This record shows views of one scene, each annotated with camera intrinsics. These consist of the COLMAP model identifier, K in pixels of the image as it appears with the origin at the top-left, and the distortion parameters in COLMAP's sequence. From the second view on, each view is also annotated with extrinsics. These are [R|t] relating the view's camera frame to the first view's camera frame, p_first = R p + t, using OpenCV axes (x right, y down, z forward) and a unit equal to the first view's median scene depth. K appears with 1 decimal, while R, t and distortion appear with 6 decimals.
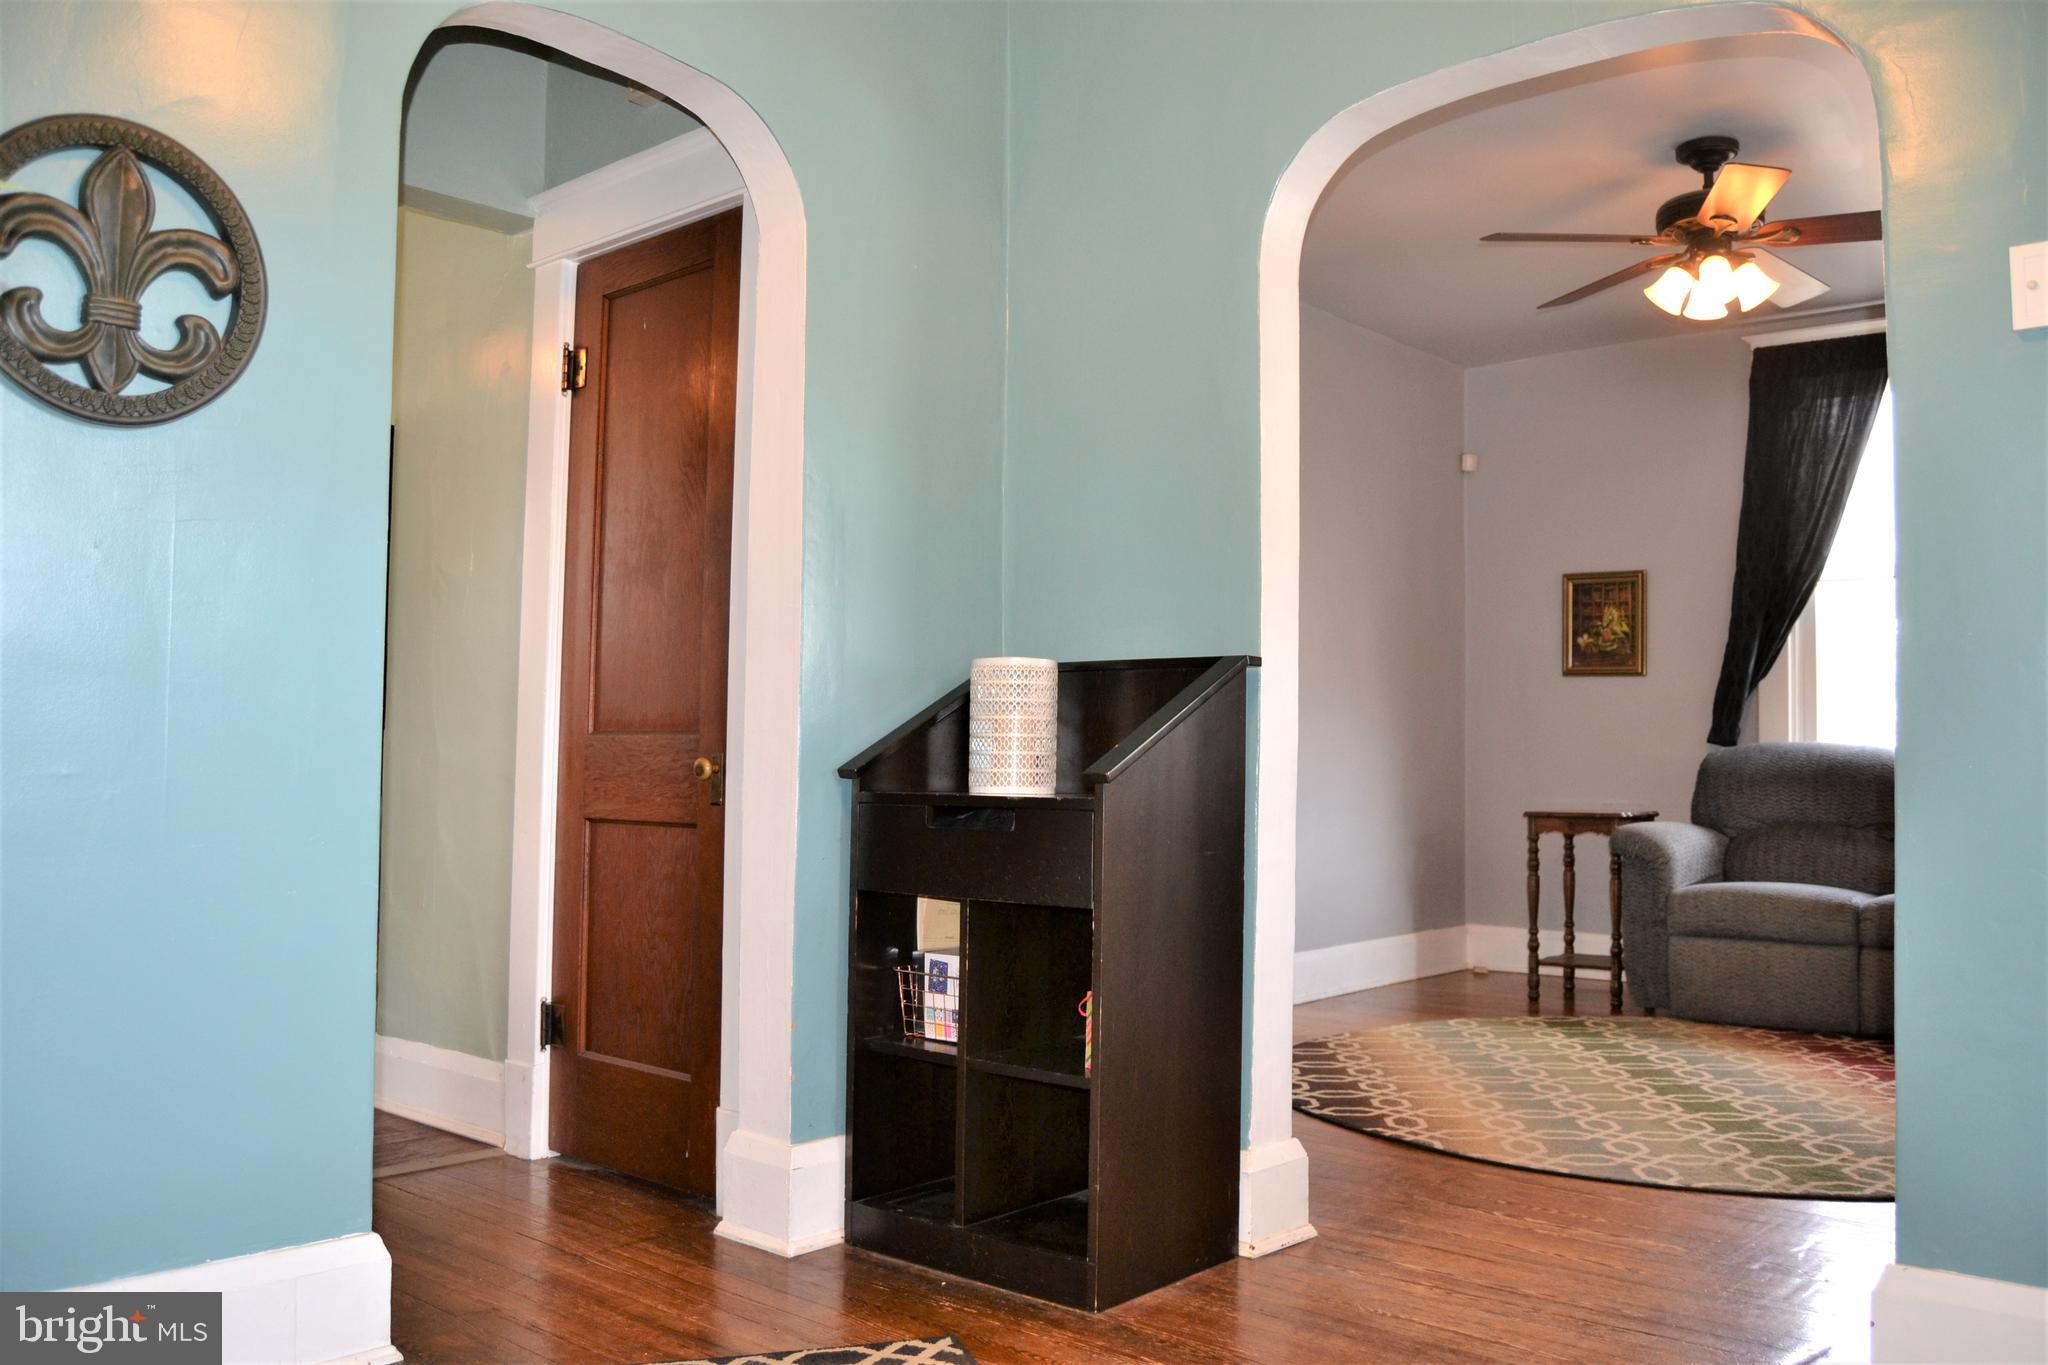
lens RADIAL K [[1652.6, 0, 1008.0], [0, 1652.6, 676.0], [0, 0, 1]] dist [-0.099525, 0.047190]
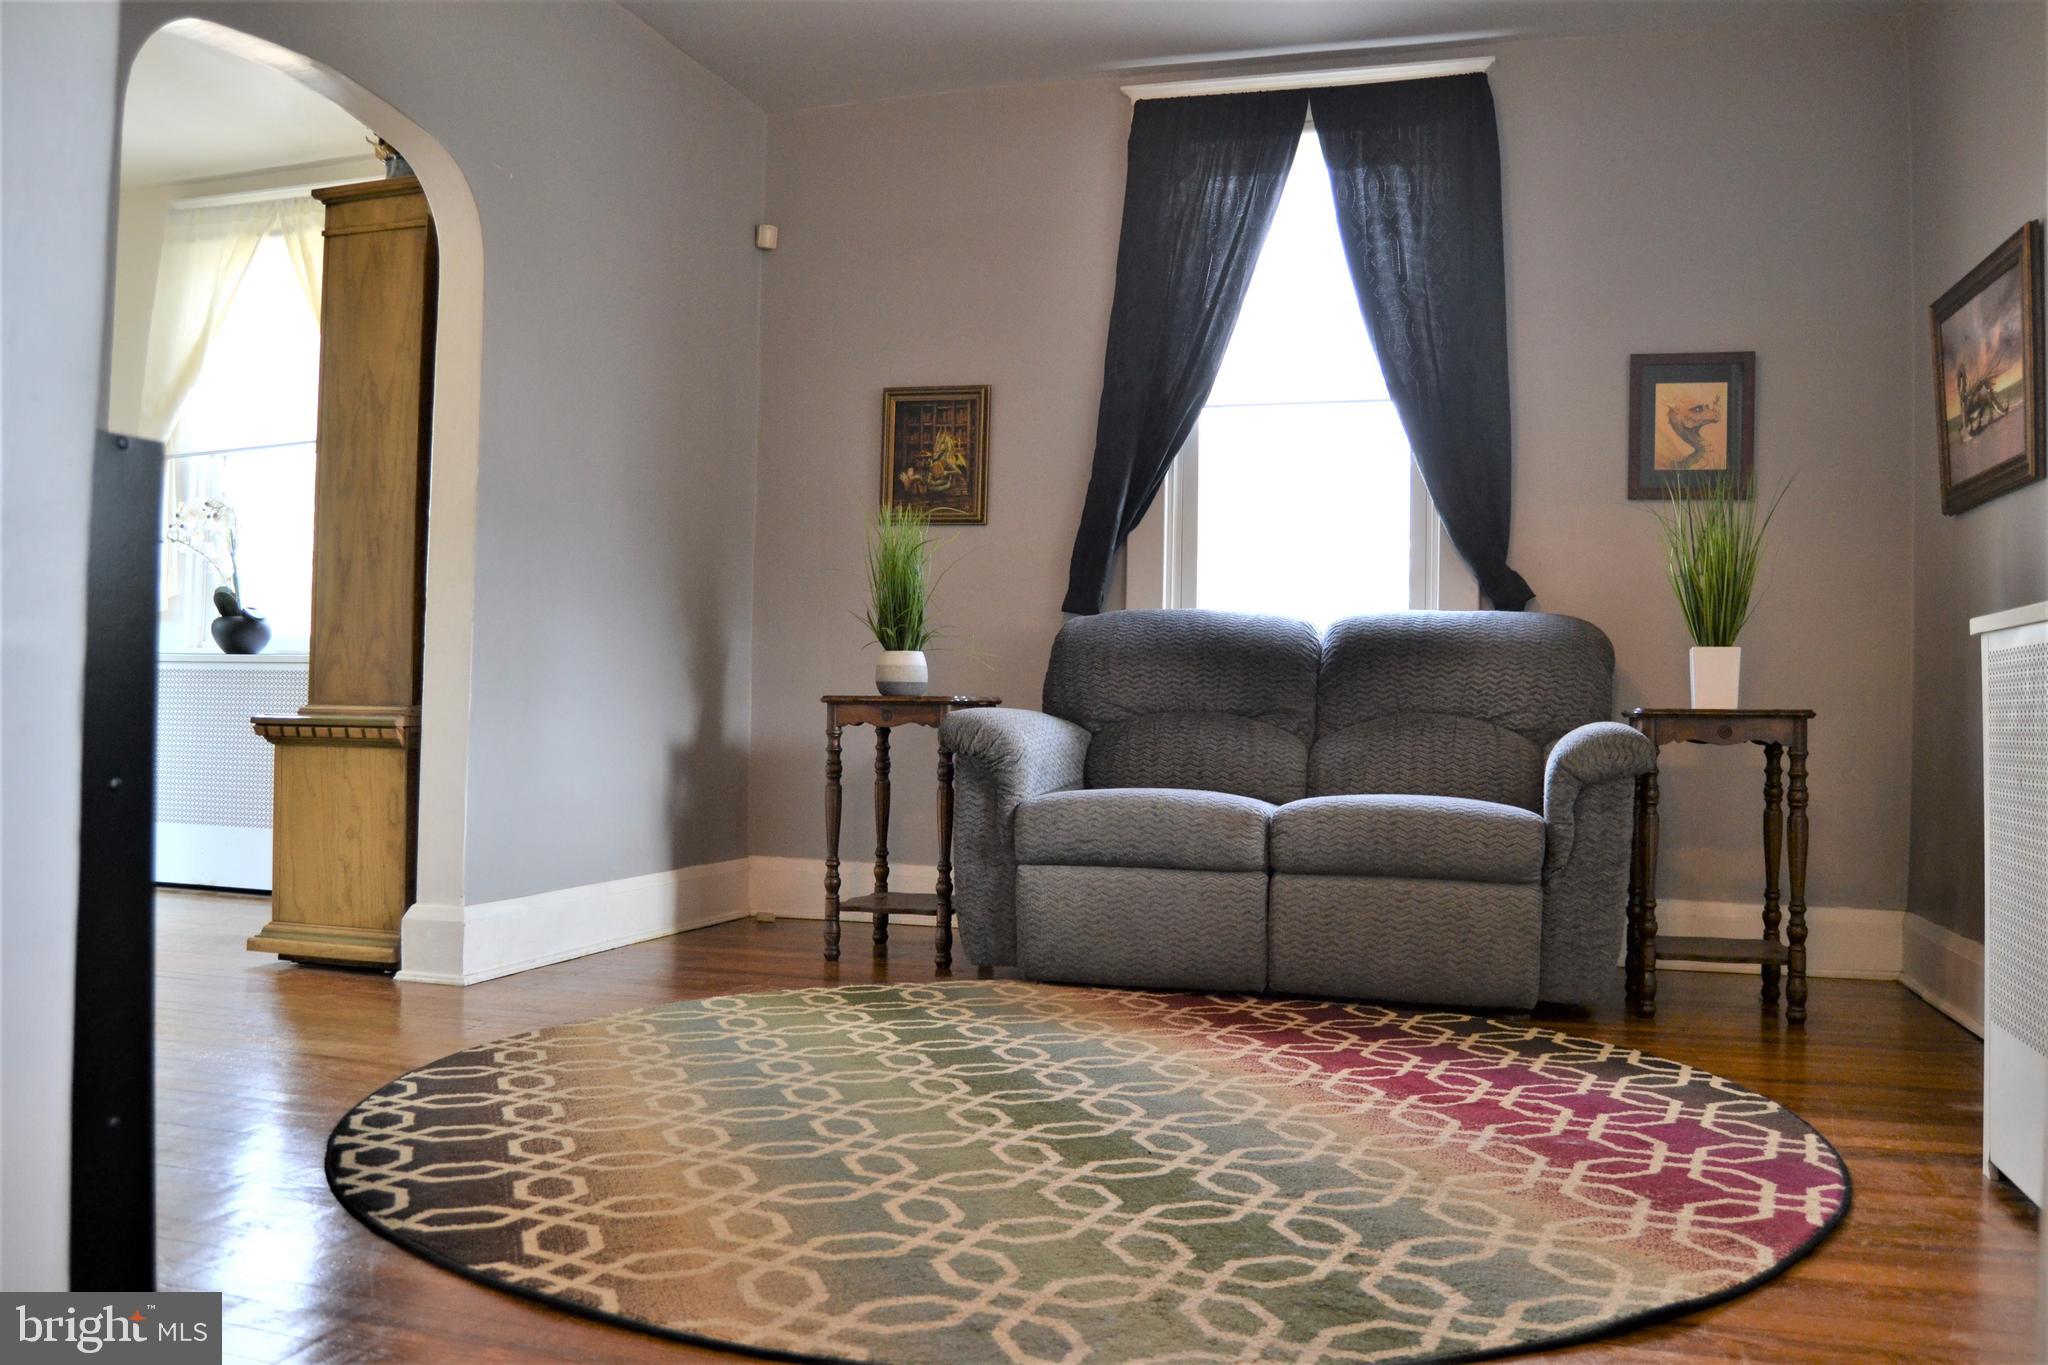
lens RADIAL K [[1652.6, 0, 1025.0], [0, 1652.6, 682.2], [0, 0, 1]] dist [-0.099525, 0.047190]
pose [[0.916423, 0.009544, 0.400097, 0.112421], [-0.025926, 0.999032, 0.035551, 0.050679], [-0.399371, -0.042953, 0.915783, 0.317445]]
